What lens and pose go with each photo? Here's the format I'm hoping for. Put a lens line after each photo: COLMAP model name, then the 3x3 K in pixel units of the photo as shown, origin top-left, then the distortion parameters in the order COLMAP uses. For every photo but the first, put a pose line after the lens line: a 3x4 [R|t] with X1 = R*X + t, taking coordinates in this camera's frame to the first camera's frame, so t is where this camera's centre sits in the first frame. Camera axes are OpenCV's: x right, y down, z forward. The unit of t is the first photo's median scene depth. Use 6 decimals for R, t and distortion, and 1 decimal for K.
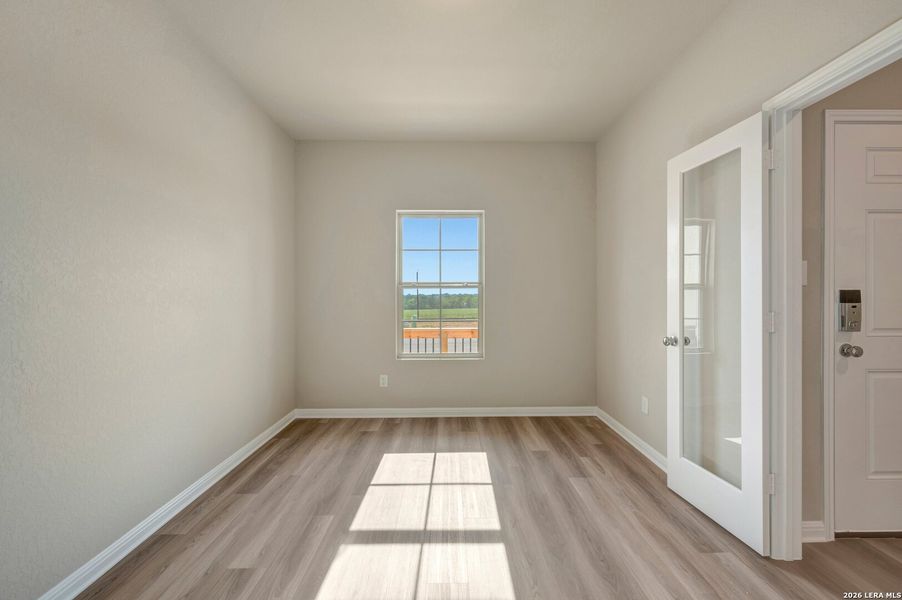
lens RADIAL K [[359.0, 0, 446.6], [0, 359.0, 300.1], [0, 0, 1]] dist [0.015579, 0.000024]
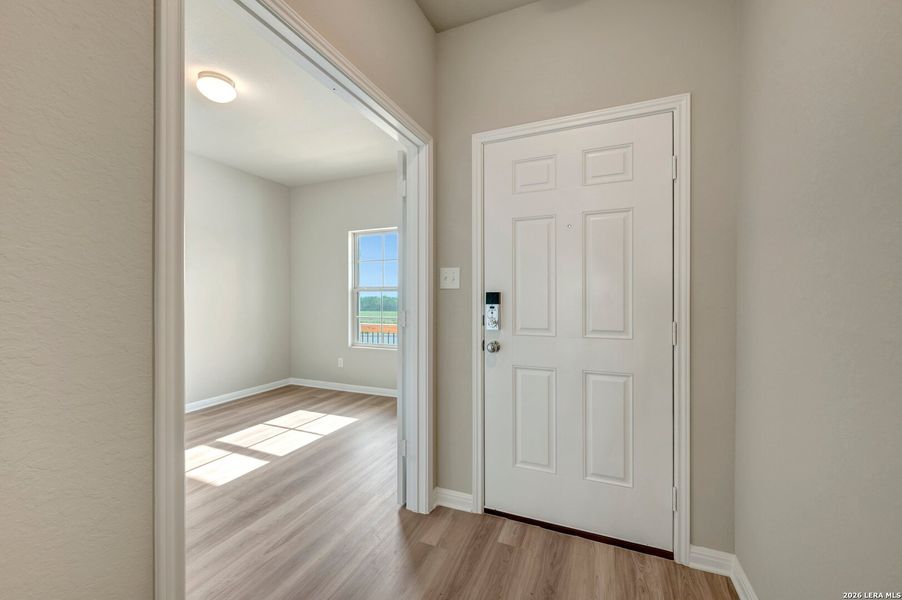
lens RADIAL K [[364.0, 0, 455.3], [0, 364.0, 300.2], [0, 0, 1]] dist [0.006720, -0.000403]
pose [[0.905284, 0.001213, -0.424805, 1.073867], [-0.003081, 0.999988, -0.003711, 0.001014], [0.424796, 0.004668, 0.905277, -0.037272]]
